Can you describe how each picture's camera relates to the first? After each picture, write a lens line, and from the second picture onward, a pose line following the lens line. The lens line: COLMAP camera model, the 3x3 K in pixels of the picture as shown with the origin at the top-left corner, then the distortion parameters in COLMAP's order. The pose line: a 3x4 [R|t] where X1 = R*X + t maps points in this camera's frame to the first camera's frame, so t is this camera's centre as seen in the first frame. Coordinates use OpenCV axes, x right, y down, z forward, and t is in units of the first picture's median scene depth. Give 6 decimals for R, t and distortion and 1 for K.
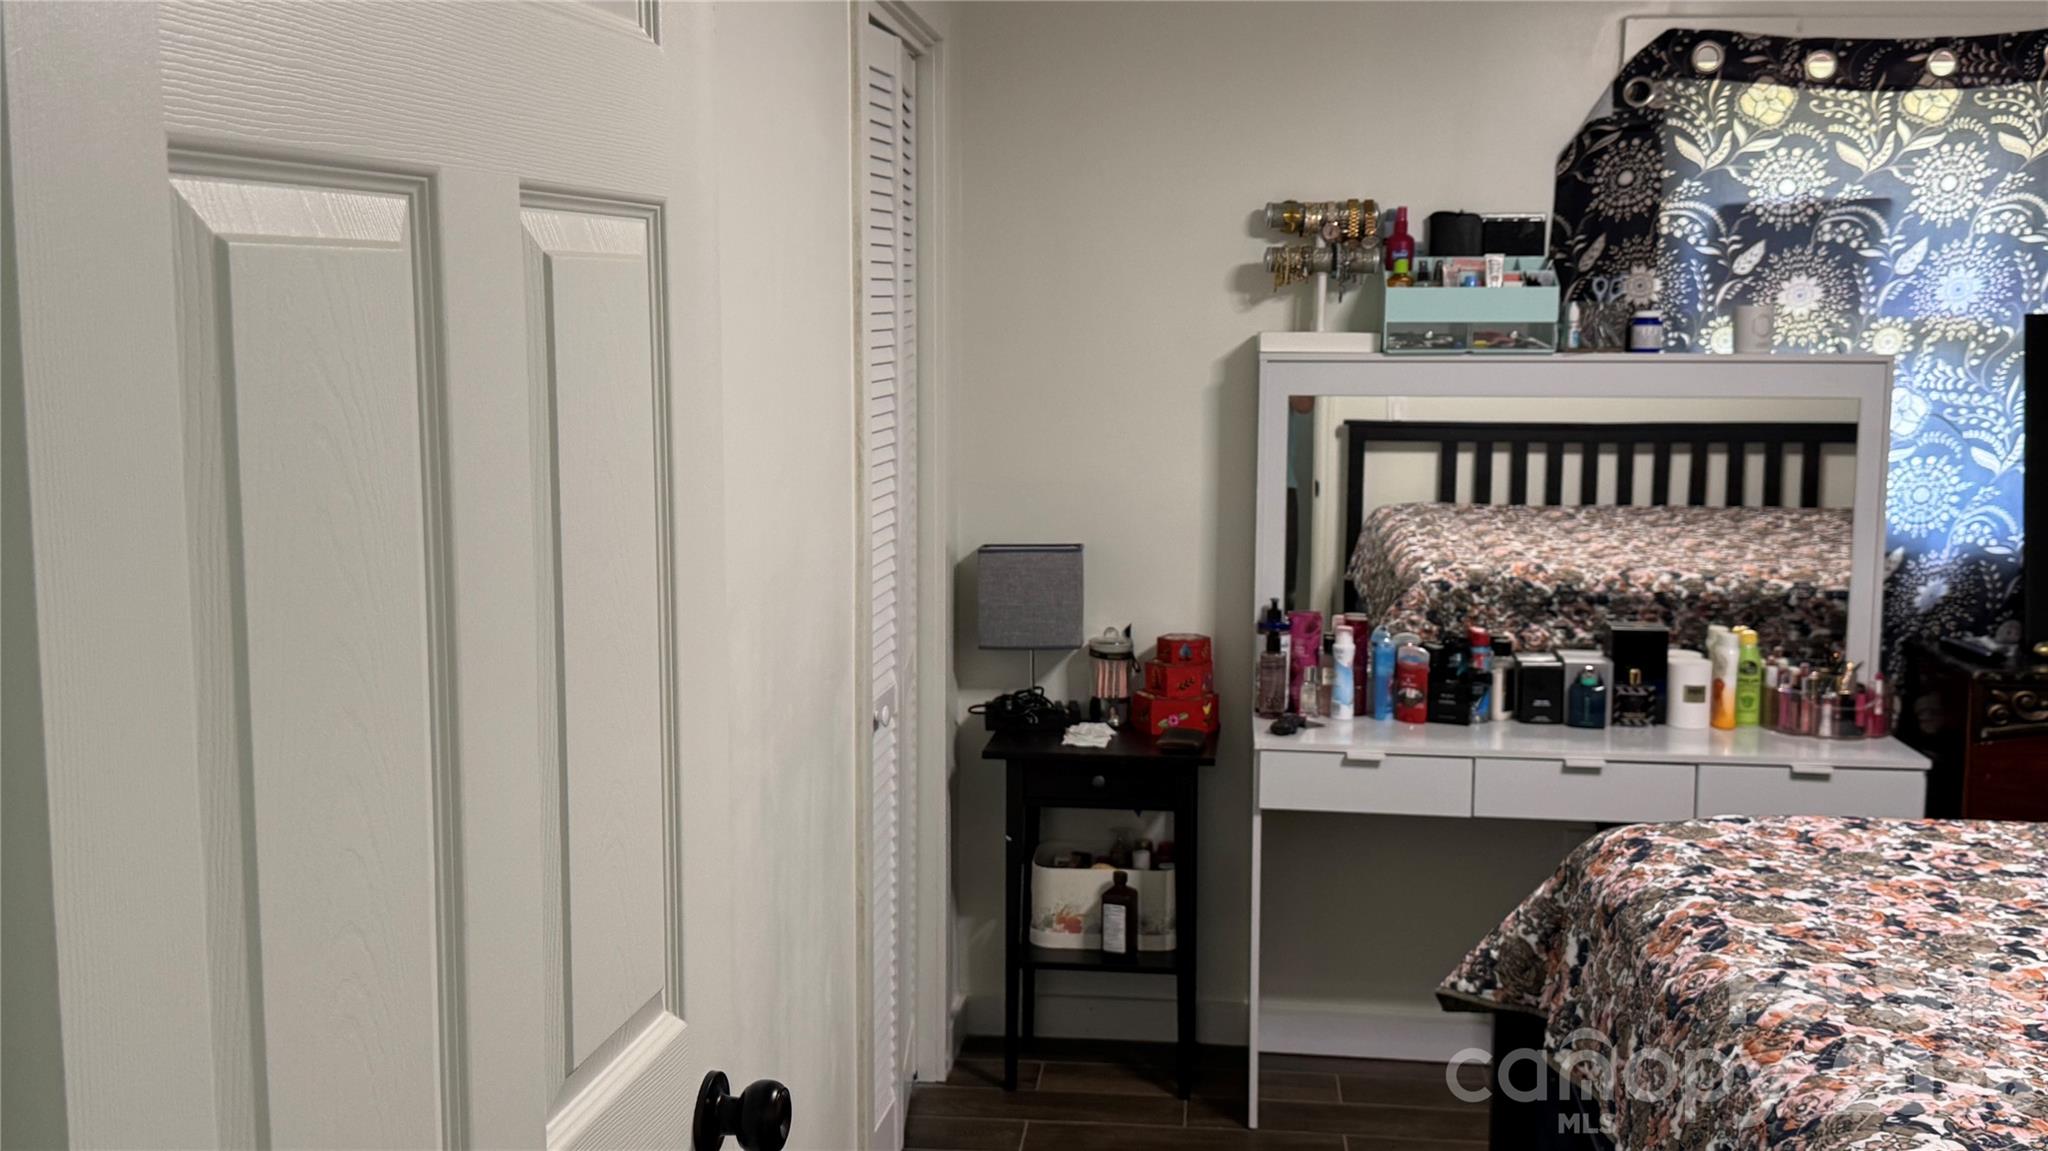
lens RADIAL K [[2020.4, 0, 1025.6], [0, 2020.4, 569.3], [0, 0, 1]] dist [0.187359, -0.428706]
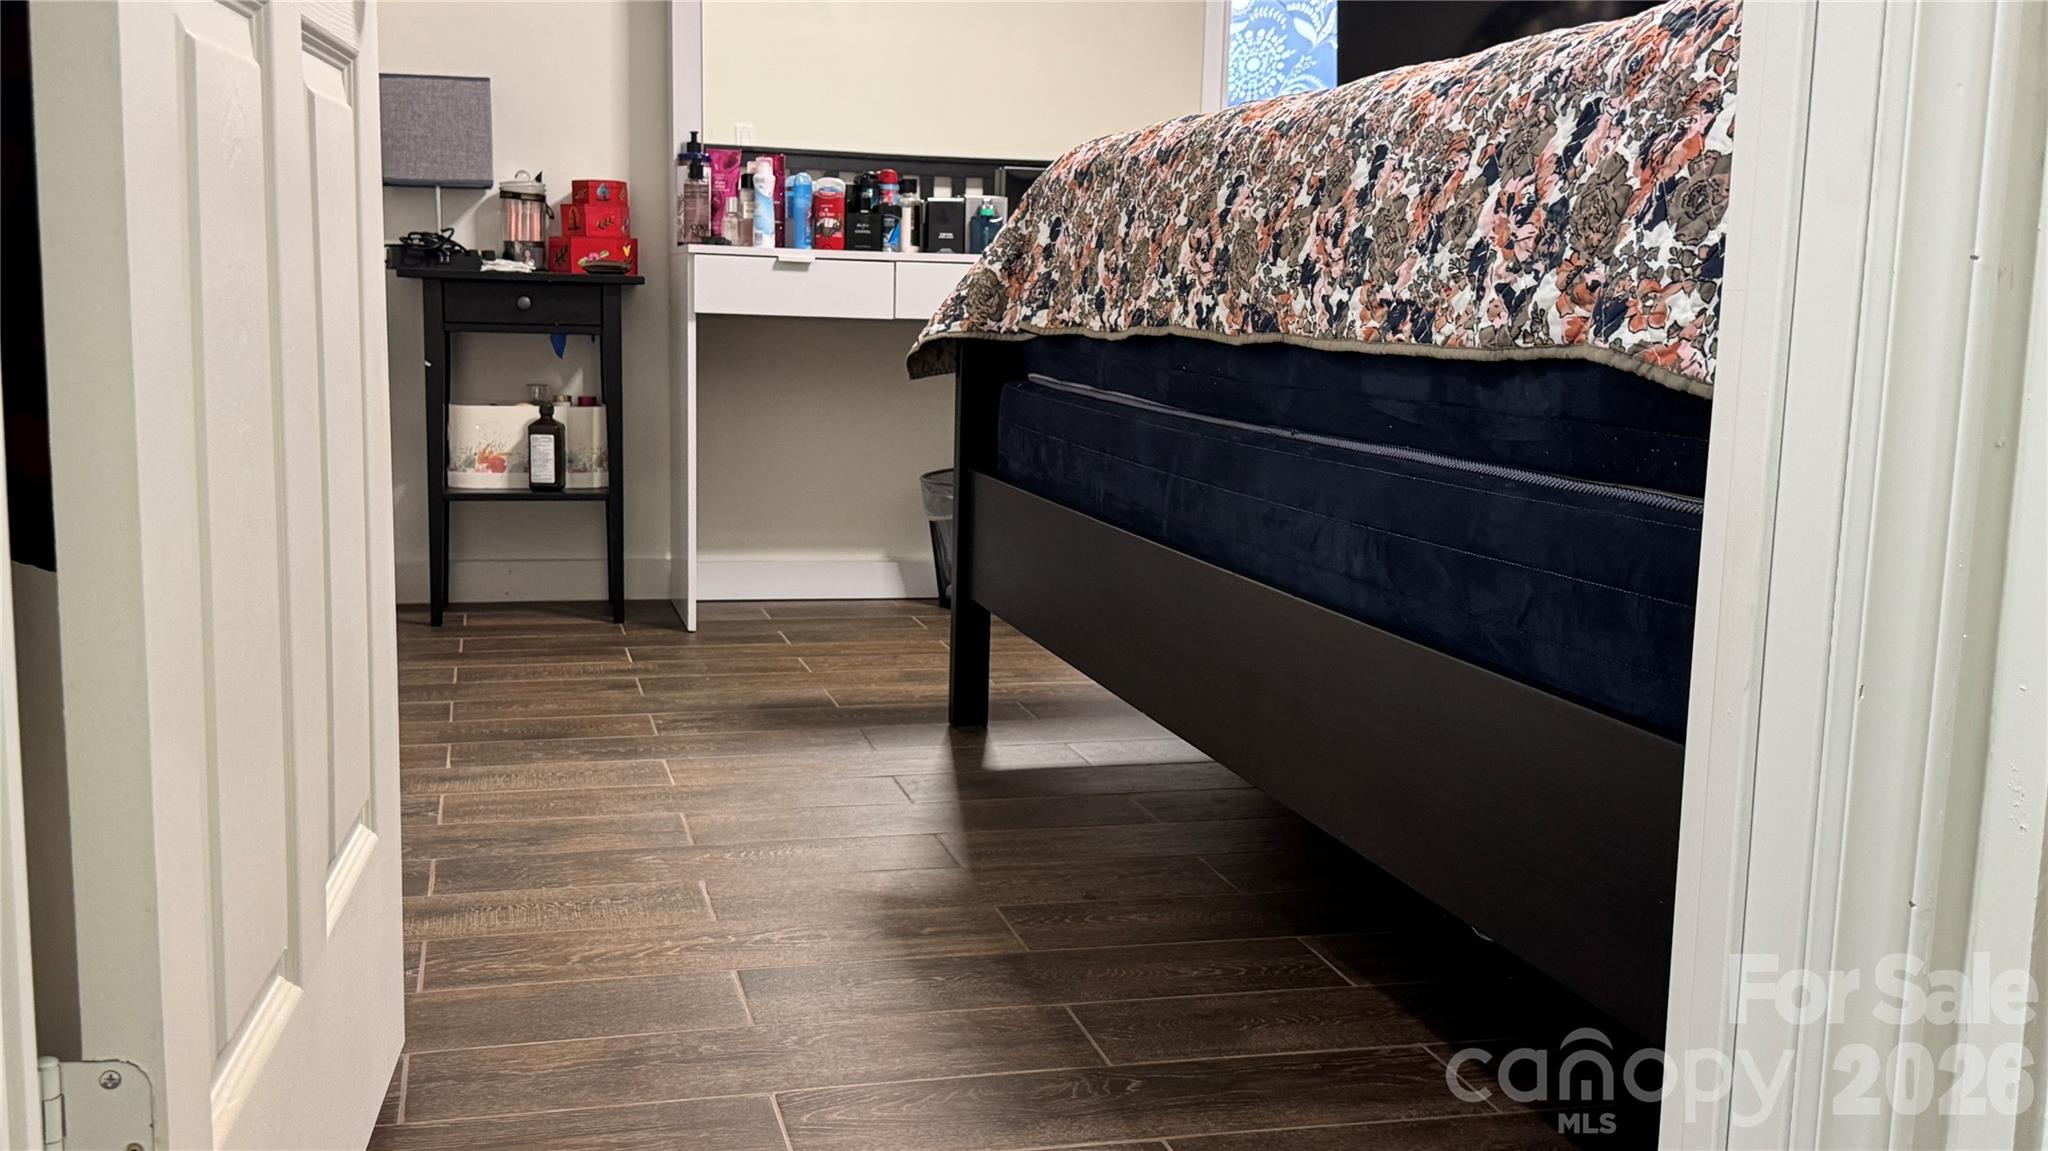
lens RADIAL K [[2020.1, 0, 1012.0], [0, 2020.1, 585.6], [0, 0, 1]] dist [0.199130, -0.429811]
pose [[0.940362, -0.029570, 0.338888, -0.081892], [0.021896, 0.999410, 0.026447, 0.220597], [-0.339470, -0.017450, 0.940455, -0.020271]]
